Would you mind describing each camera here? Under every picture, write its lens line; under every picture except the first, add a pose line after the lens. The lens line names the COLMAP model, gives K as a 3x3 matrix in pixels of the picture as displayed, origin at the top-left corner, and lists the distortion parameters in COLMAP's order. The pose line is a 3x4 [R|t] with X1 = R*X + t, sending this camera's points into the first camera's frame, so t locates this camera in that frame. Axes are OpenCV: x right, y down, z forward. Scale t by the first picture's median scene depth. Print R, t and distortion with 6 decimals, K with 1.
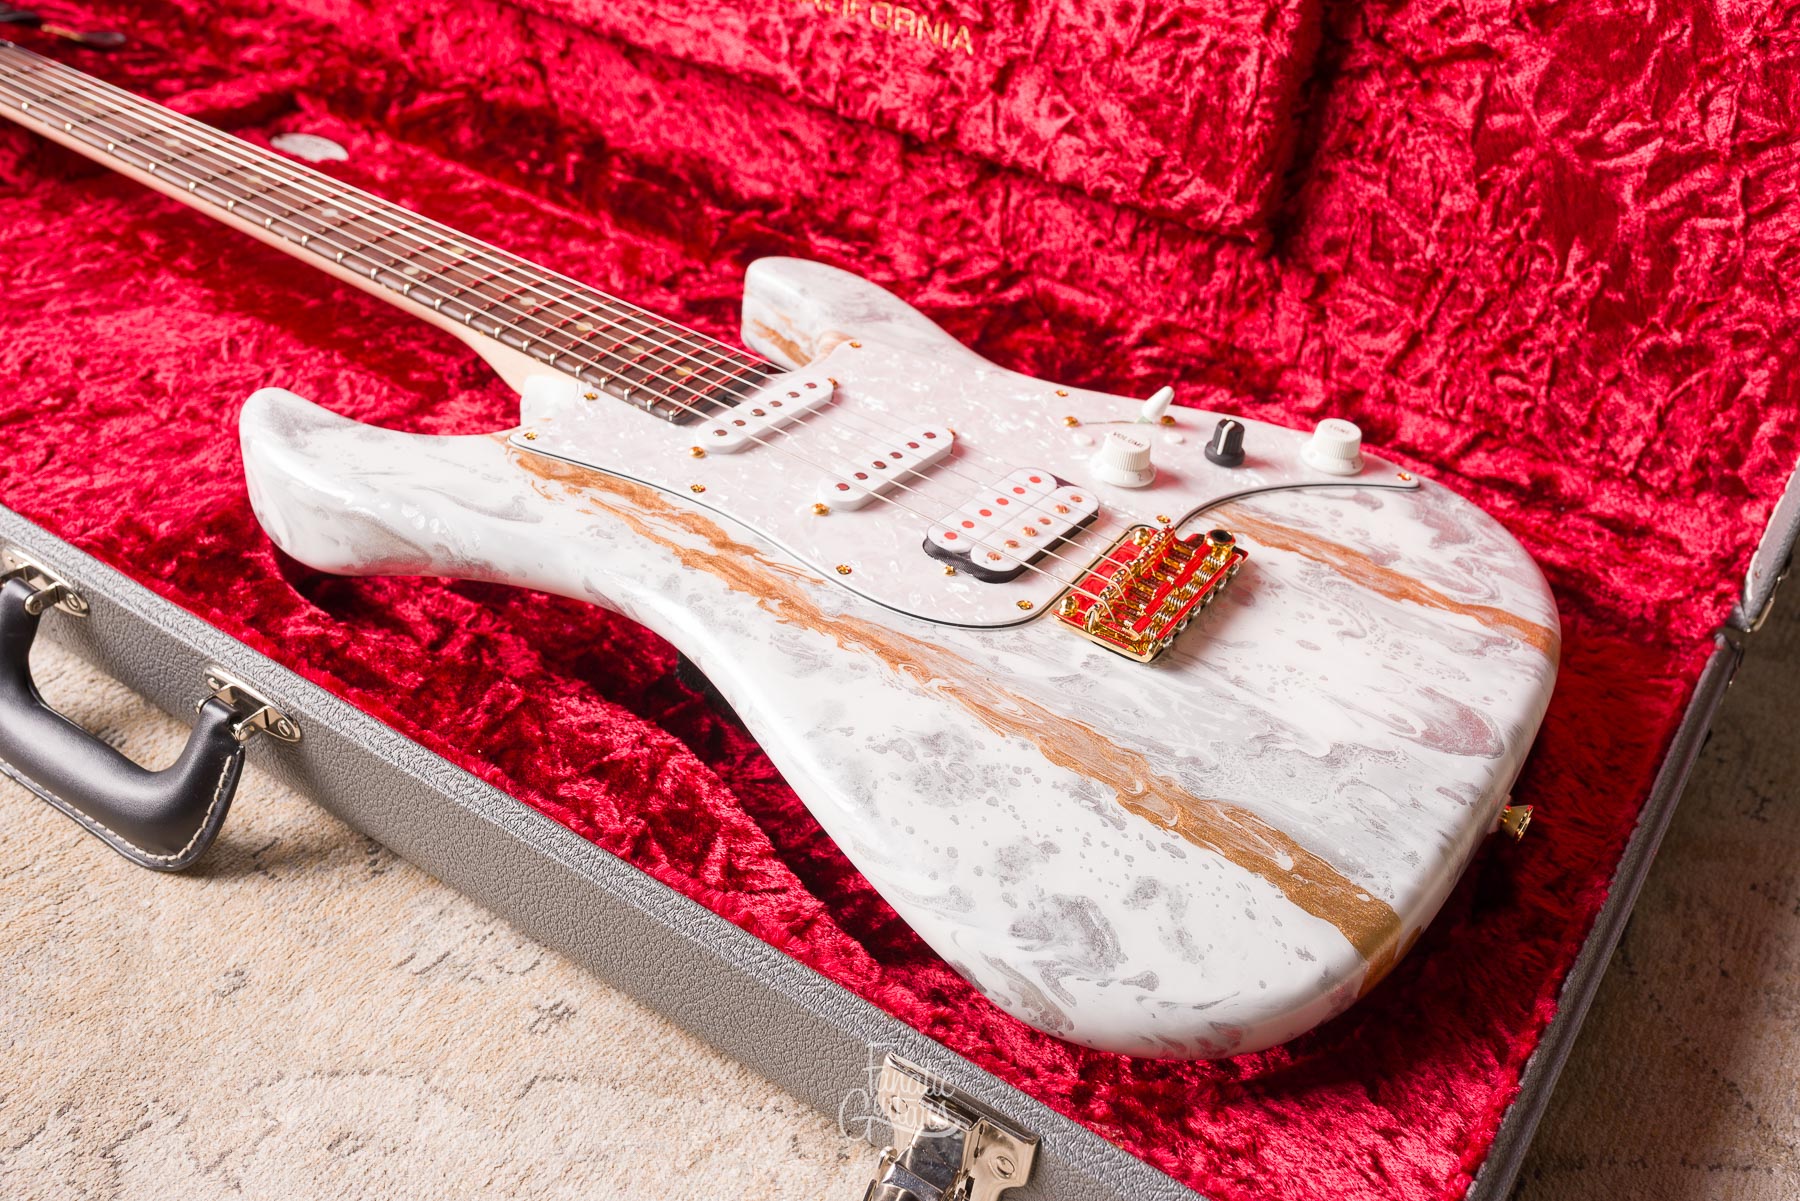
lens RADIAL K [[1805.6, 0, 916.0], [0, 1805.6, 577.6], [0, 0, 1]] dist [0.004710, 0.000000]
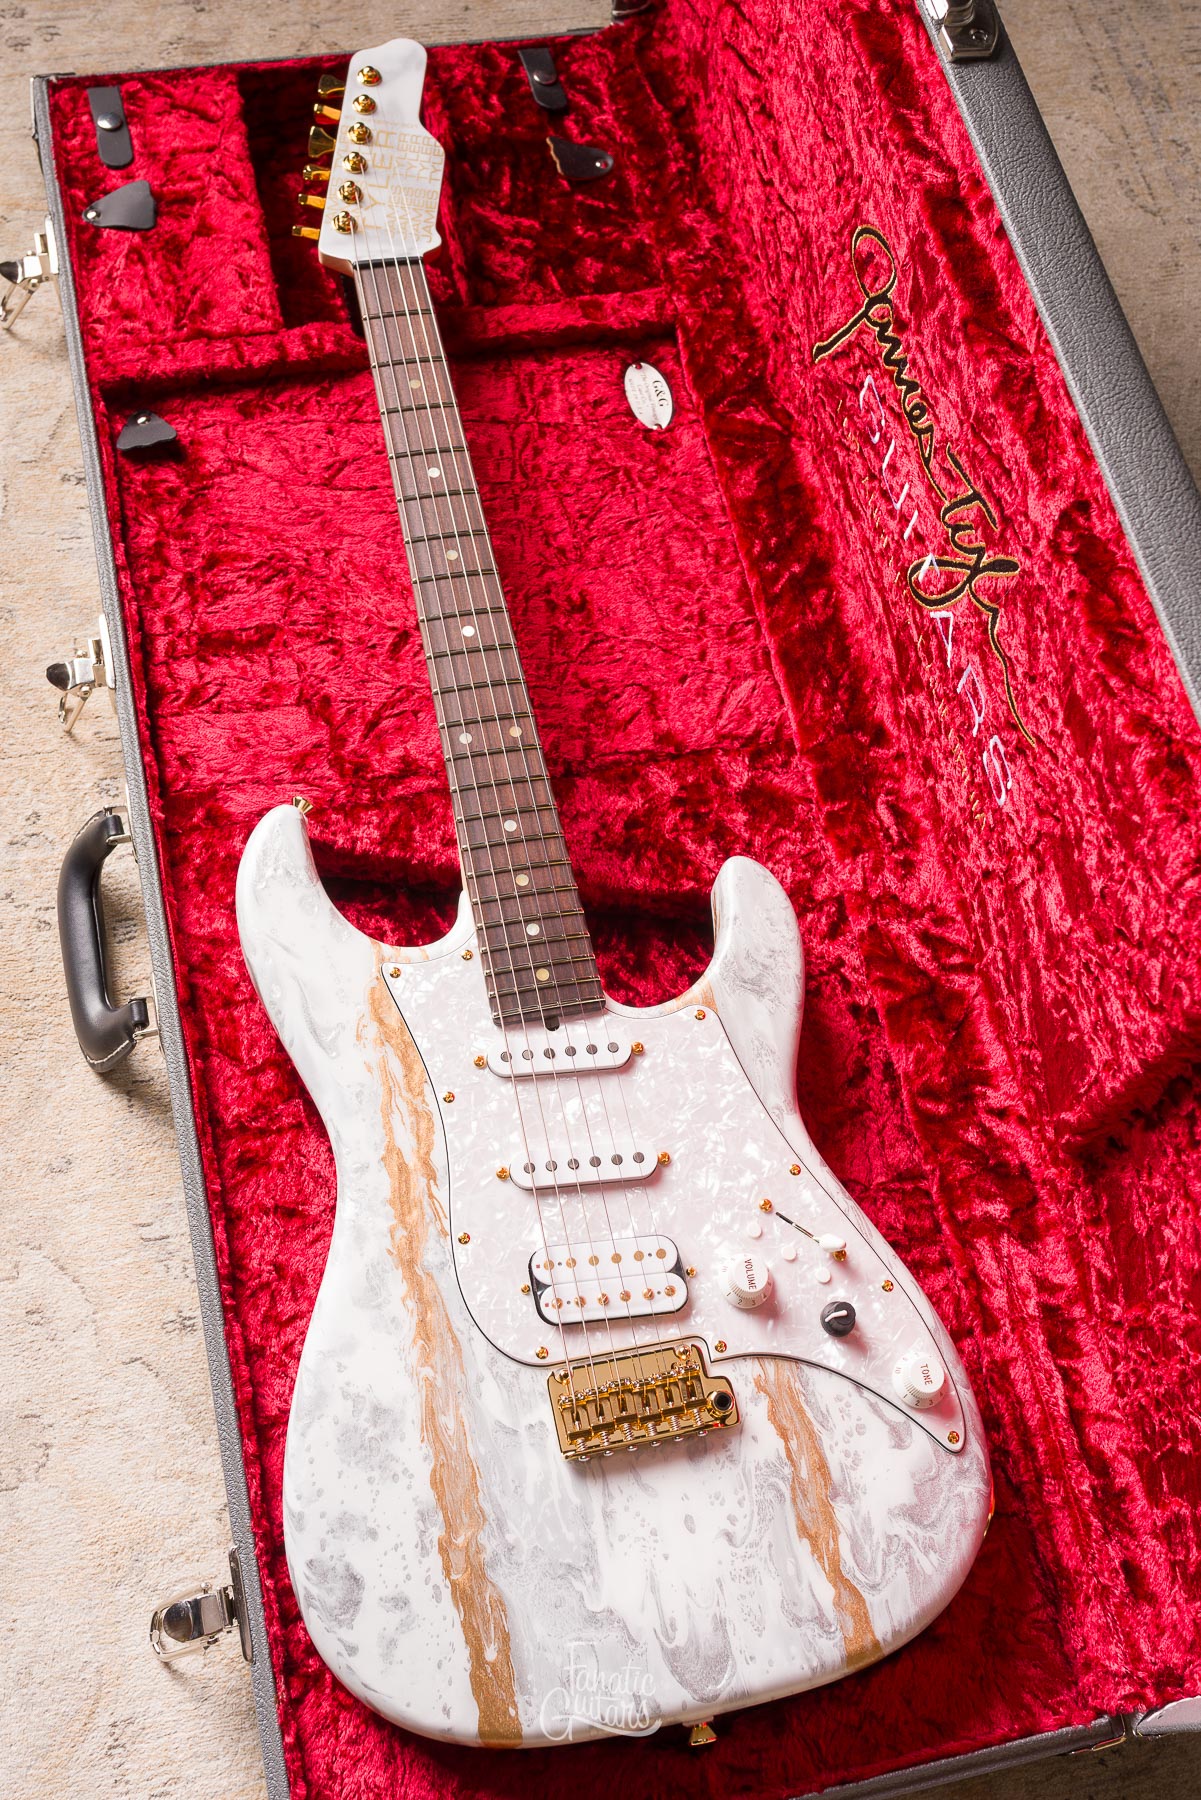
lens RADIAL K [[2025.8, 0, 570.4], [0, 2025.8, 858.0], [0, 0, 1]] dist [0.005150, 0.000000]
pose [[0.709541, 0.622119, -0.330937, 0.283343], [-0.426361, 0.752940, 0.501297, -0.841417], [0.561041, -0.214592, 0.799489, -0.085461]]
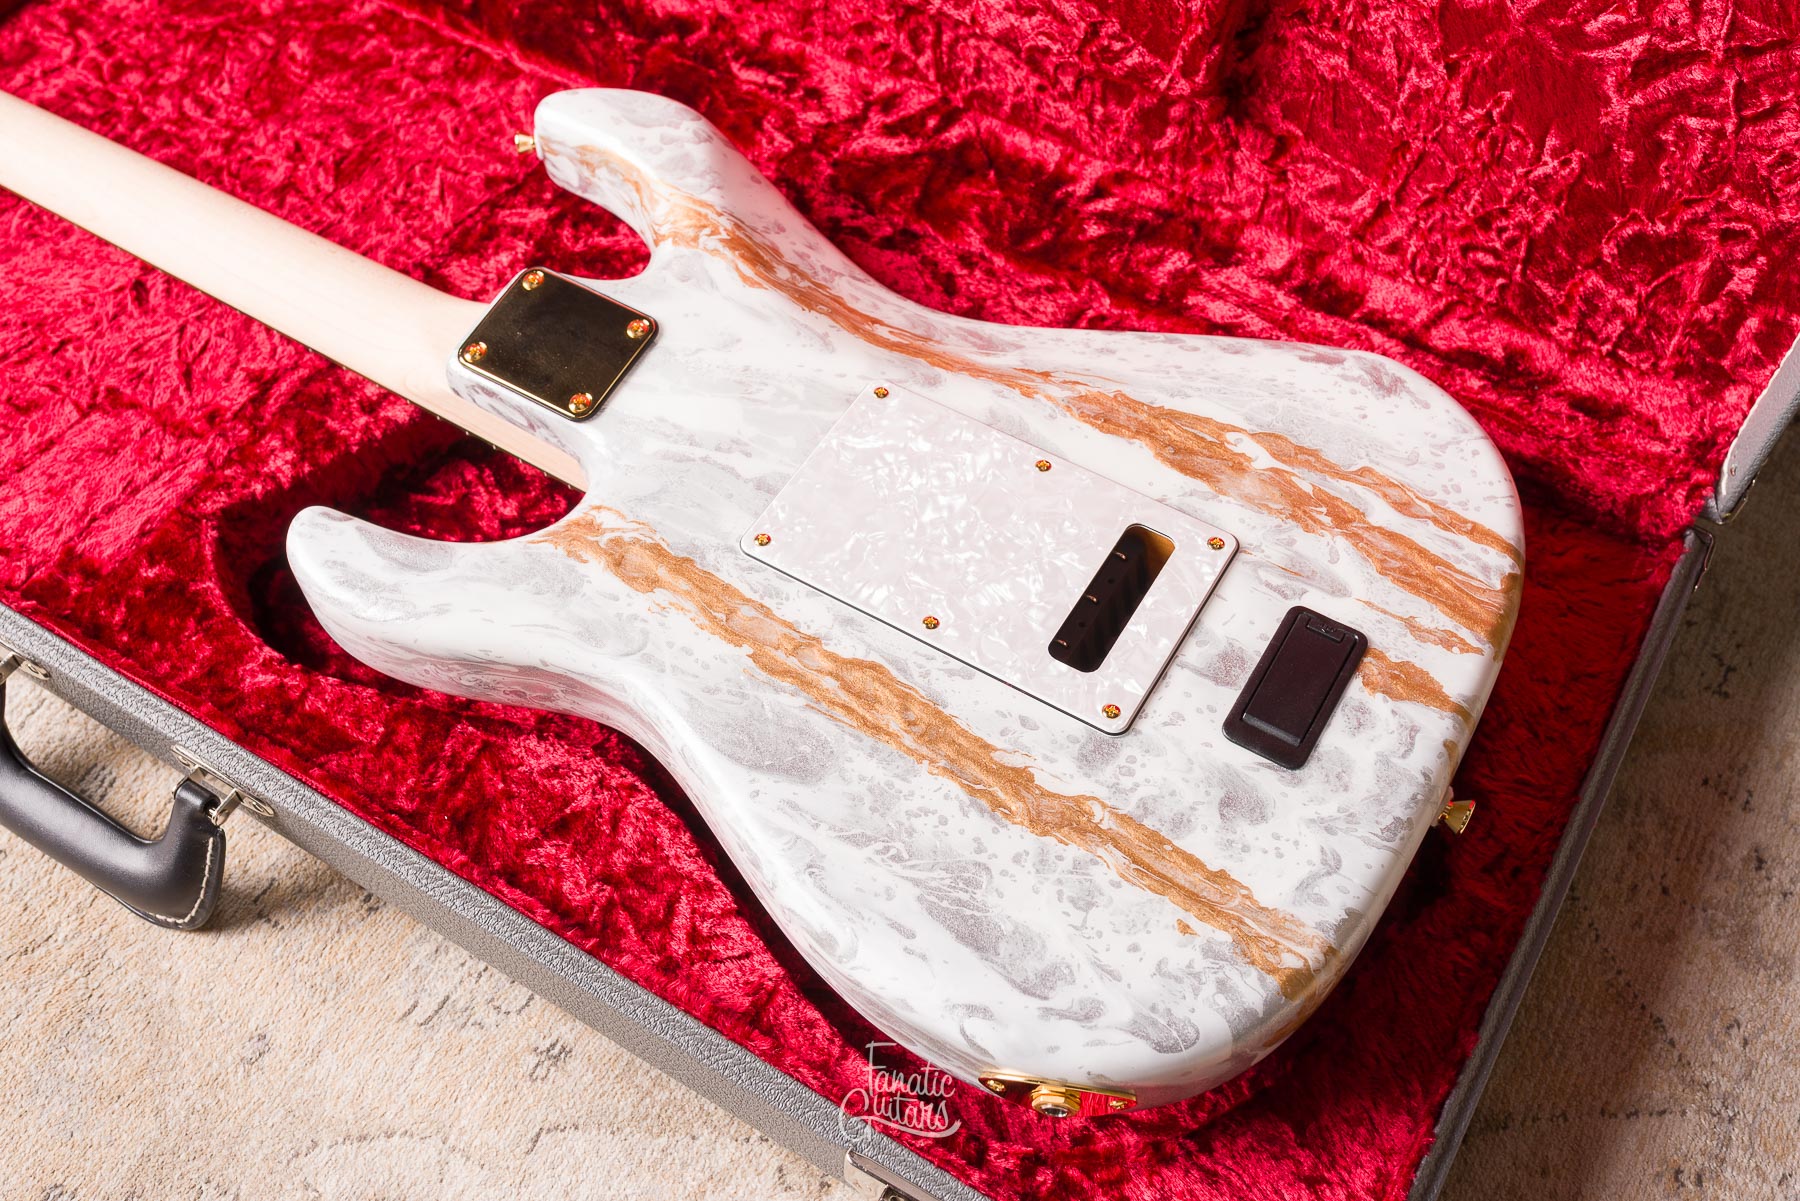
lens RADIAL K [[1805.6, 0, 911.2], [0, 1805.6, 596.6], [0, 0, 1]] dist [0.004710, 0.000000]
pose [[0.996022, -0.073403, -0.050522, 0.071447], [0.086081, 0.939121, 0.332628, -0.287092], [0.023030, -0.335654, 0.941704, 0.060170]]
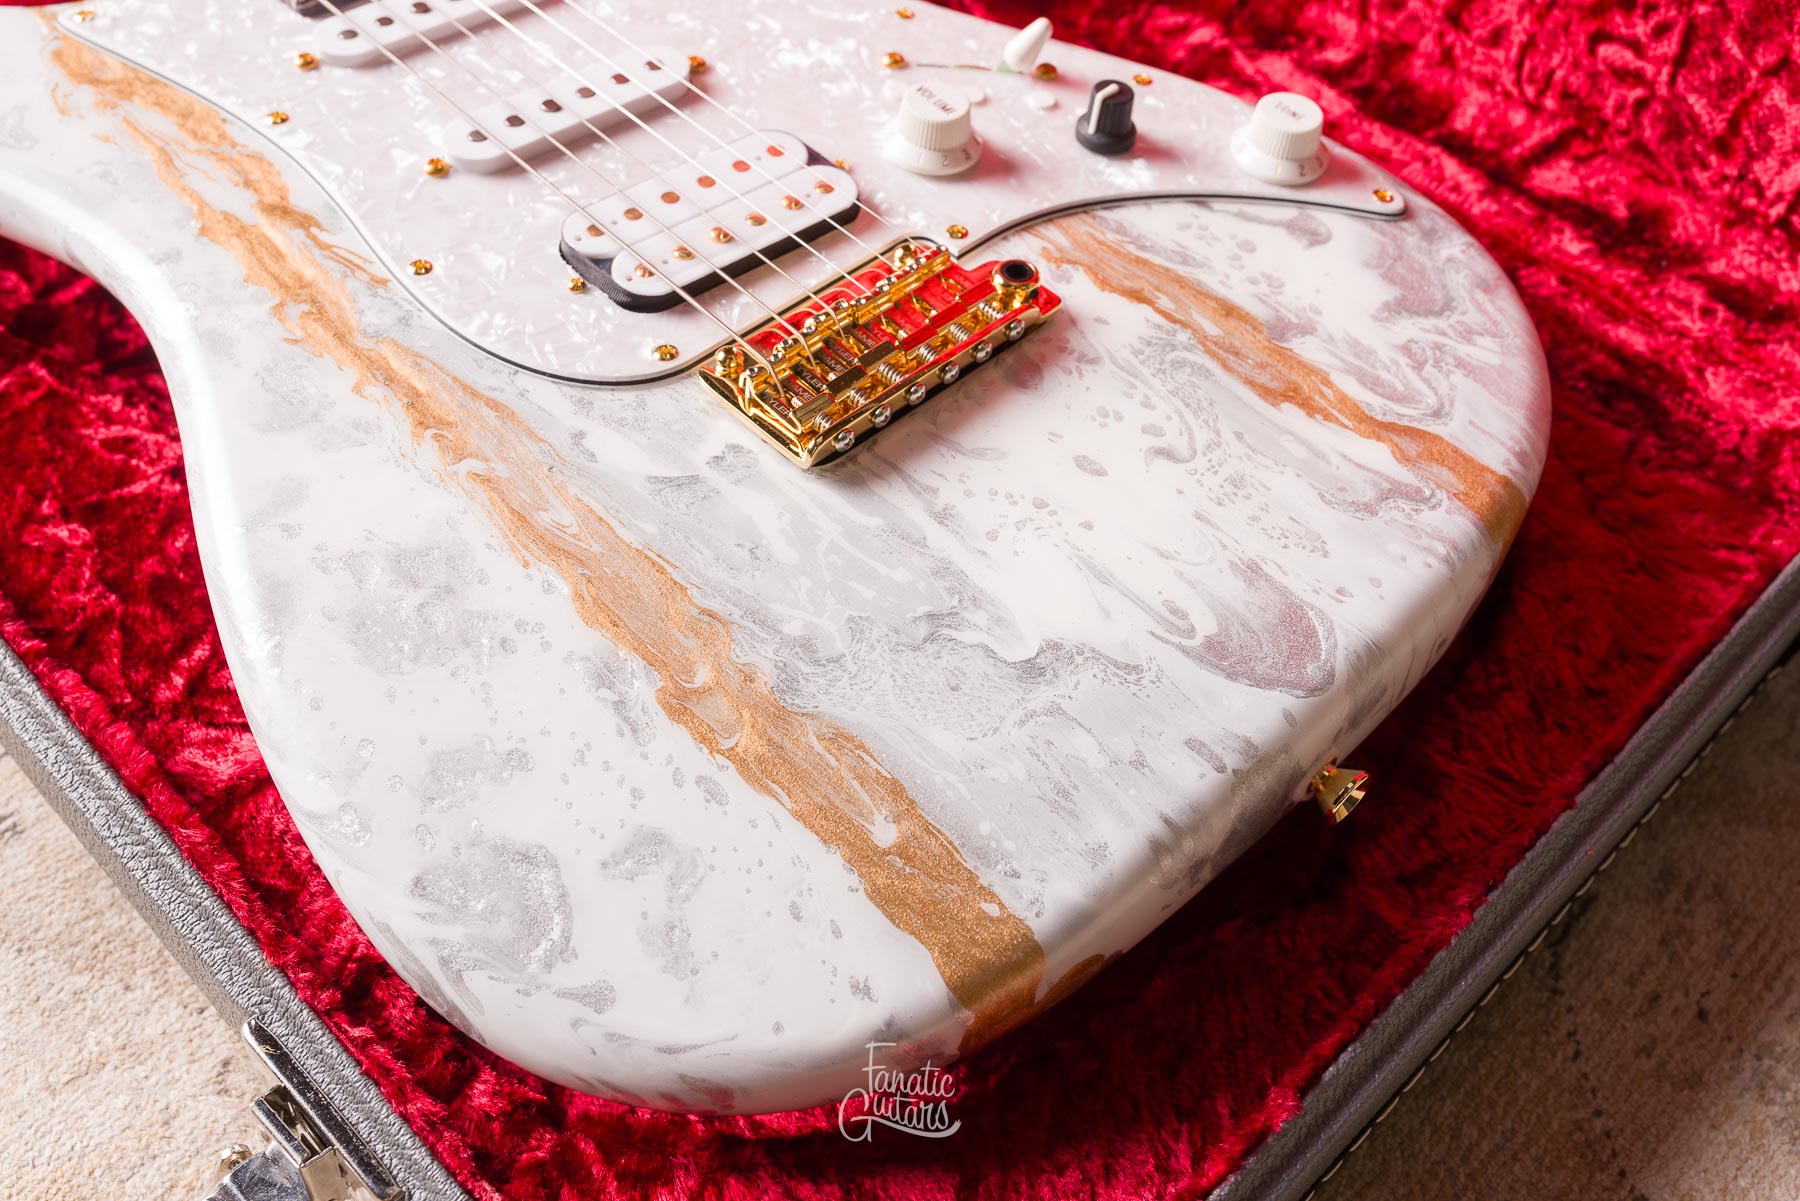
lens RADIAL K [[1805.6, 0, 904.8], [0, 1805.6, 606.5], [0, 0, 1]] dist [0.004710, 0.000000]
pose [[0.975488, 0.141319, -0.168675, 0.223873], [-0.096315, 0.963405, 0.250150, -0.057138], [0.197853, -0.227772, 0.953401, 0.302823]]
